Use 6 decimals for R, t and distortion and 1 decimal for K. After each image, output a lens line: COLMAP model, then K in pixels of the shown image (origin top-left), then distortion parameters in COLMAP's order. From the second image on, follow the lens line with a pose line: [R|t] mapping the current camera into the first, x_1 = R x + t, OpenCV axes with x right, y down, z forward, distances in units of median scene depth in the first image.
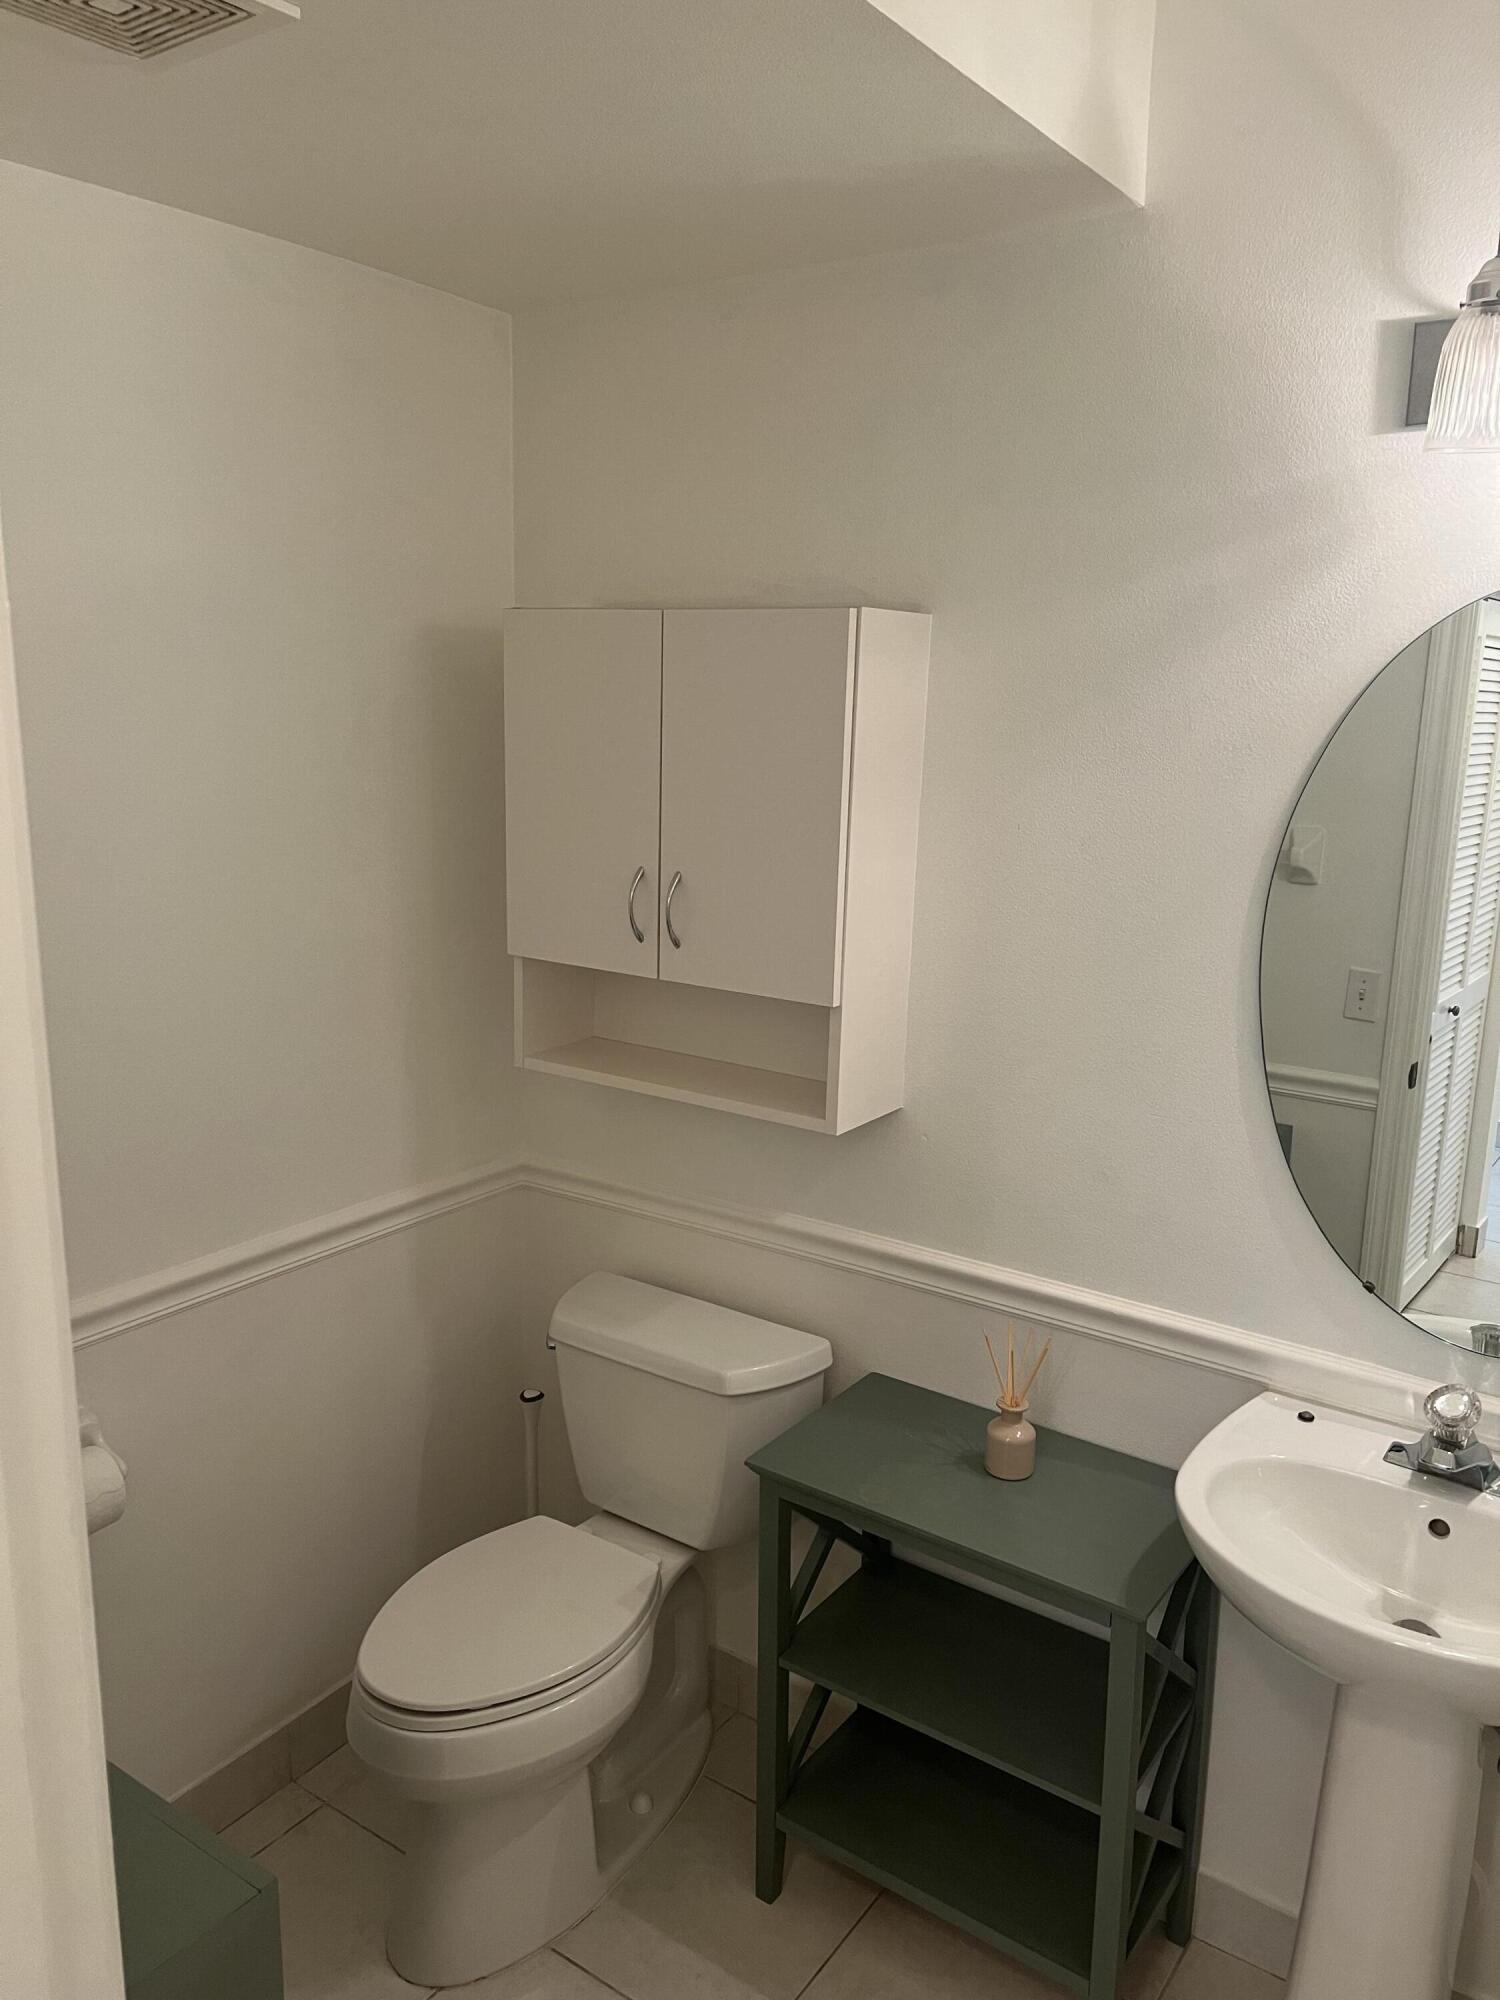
lens RADIAL K [[1497.4, 0, 756.8], [0, 1497.4, 1013.1], [0, 0, 1]] dist [0.073005, -0.088967]
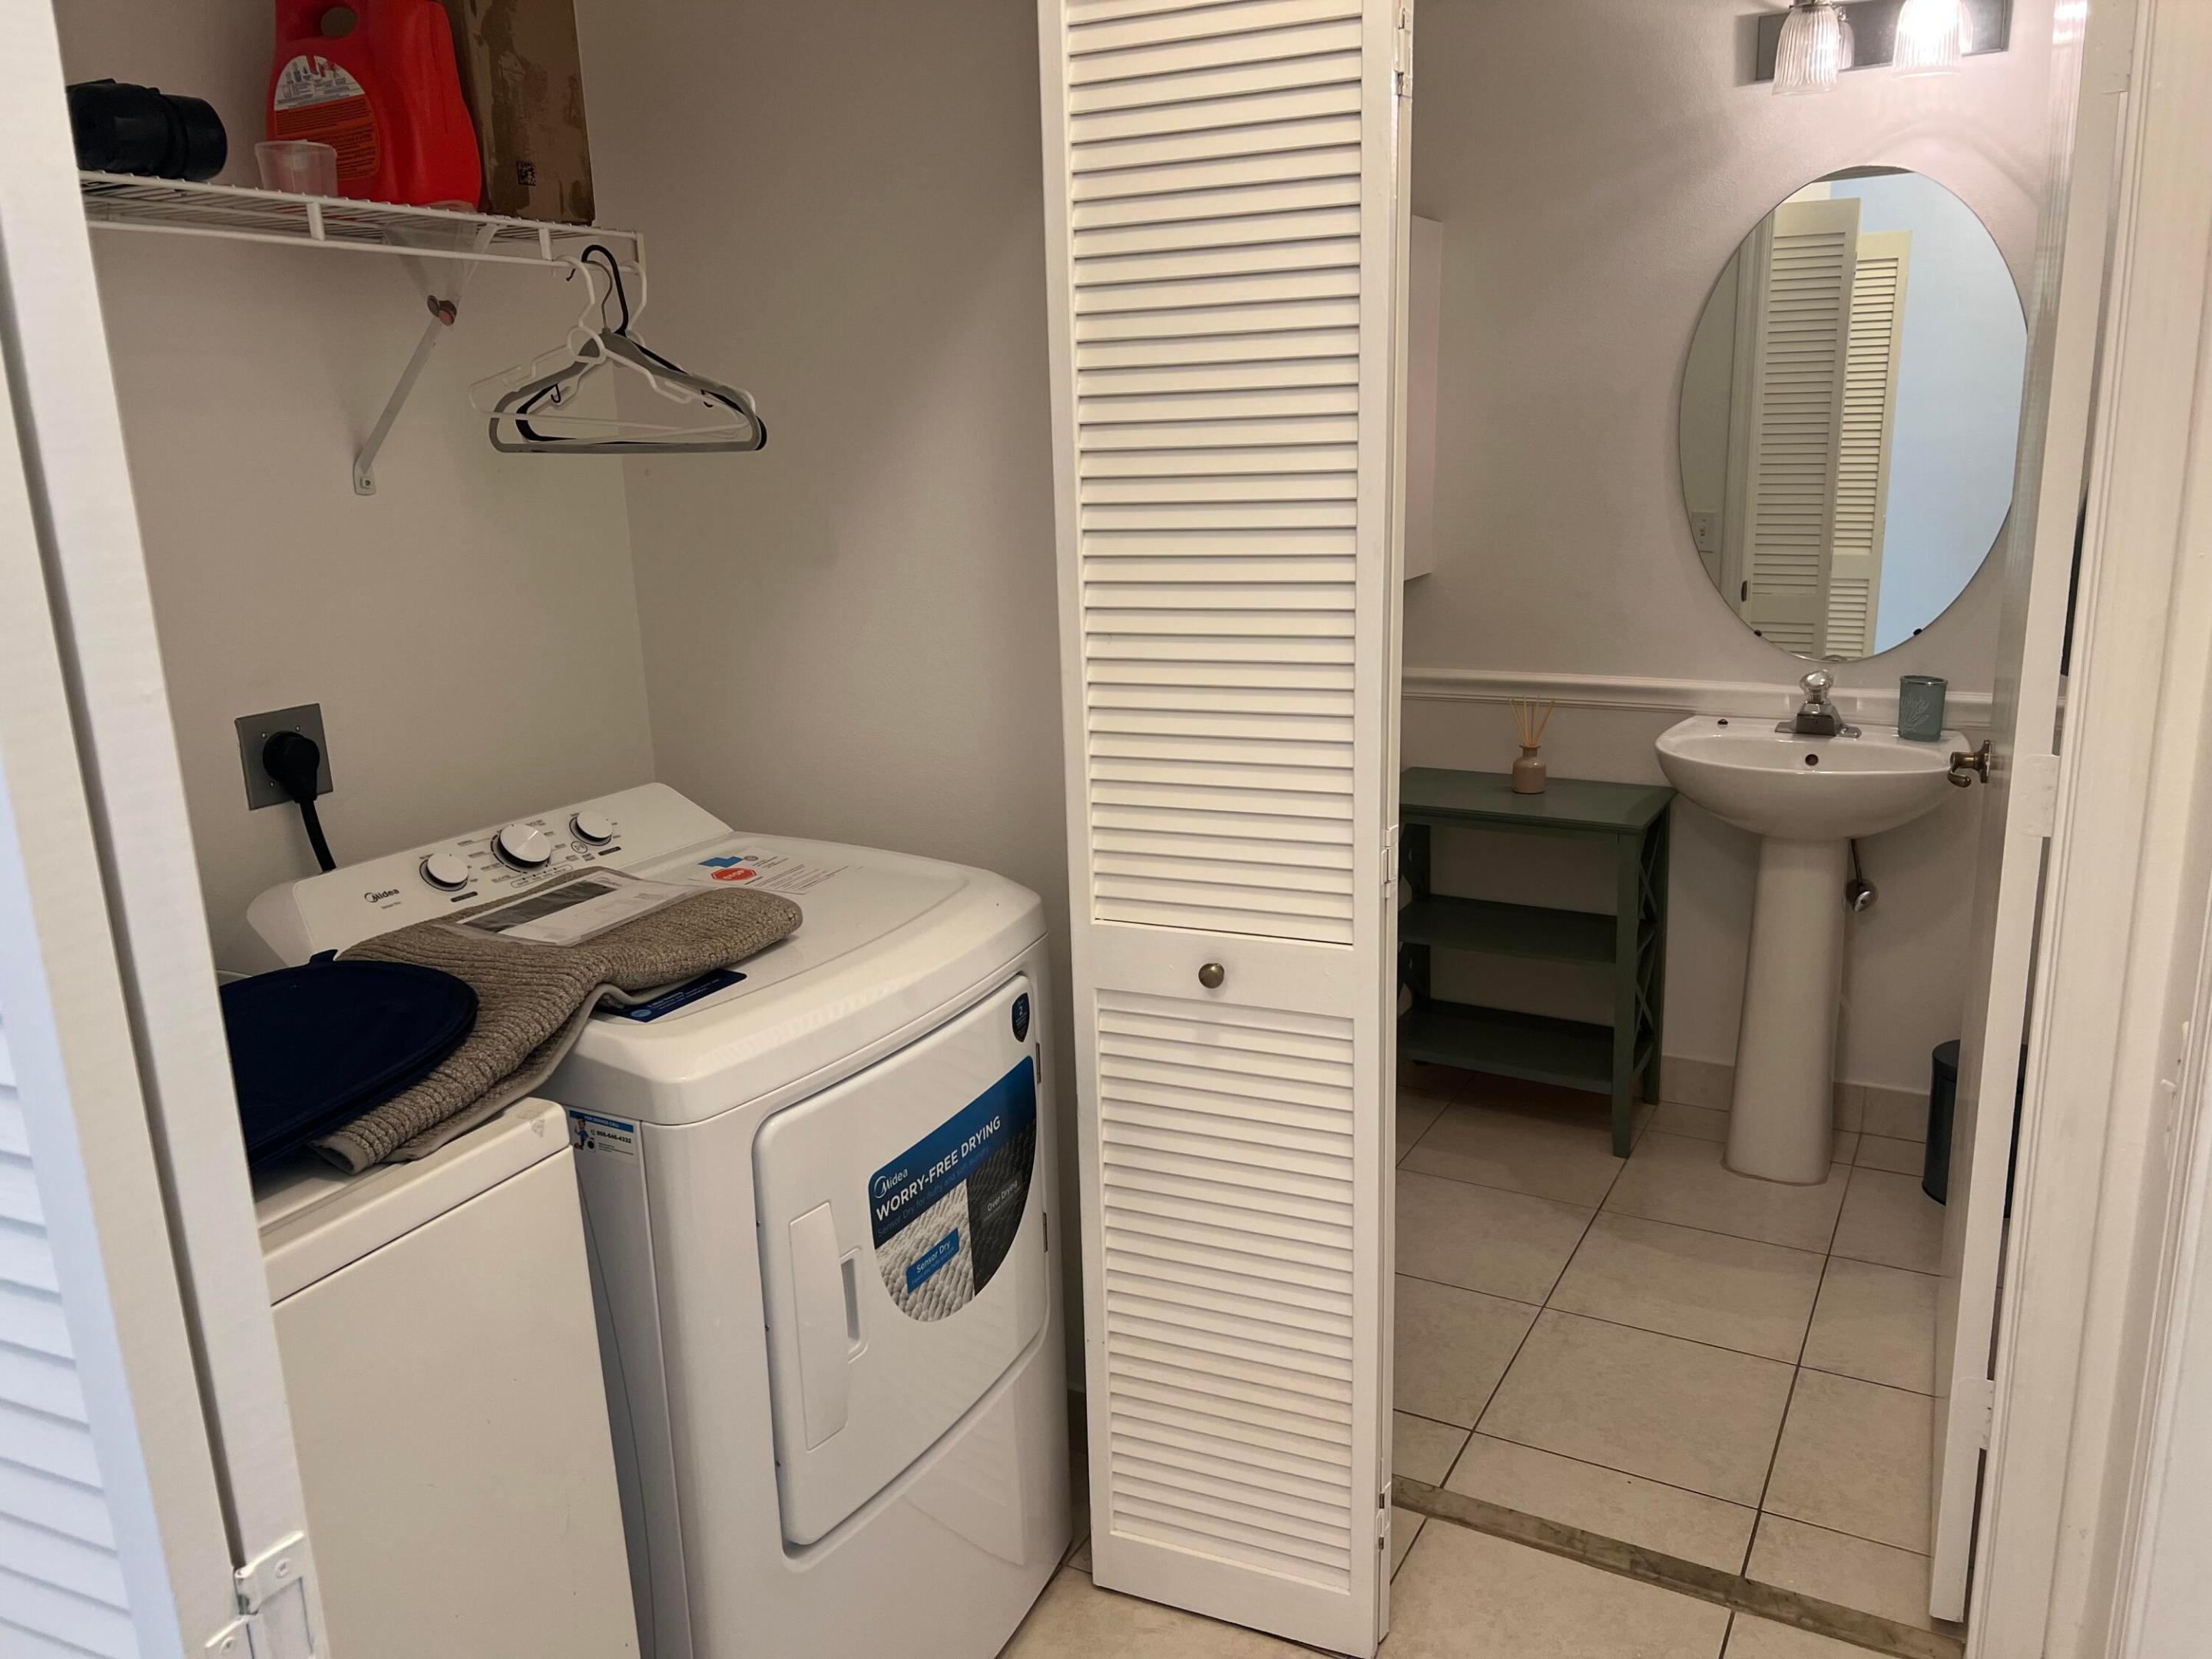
lens RADIAL K [[1656.1, 0, 1106.0], [0, 1656.1, 829.5], [0, 0, 1]] dist [0.073005, -0.088967]
pose [[0.993702, -0.076386, 0.081981, -0.437942], [0.073708, 0.996658, 0.035205, 0.275800], [-0.084396, -0.028940, 0.996012, -0.700437]]
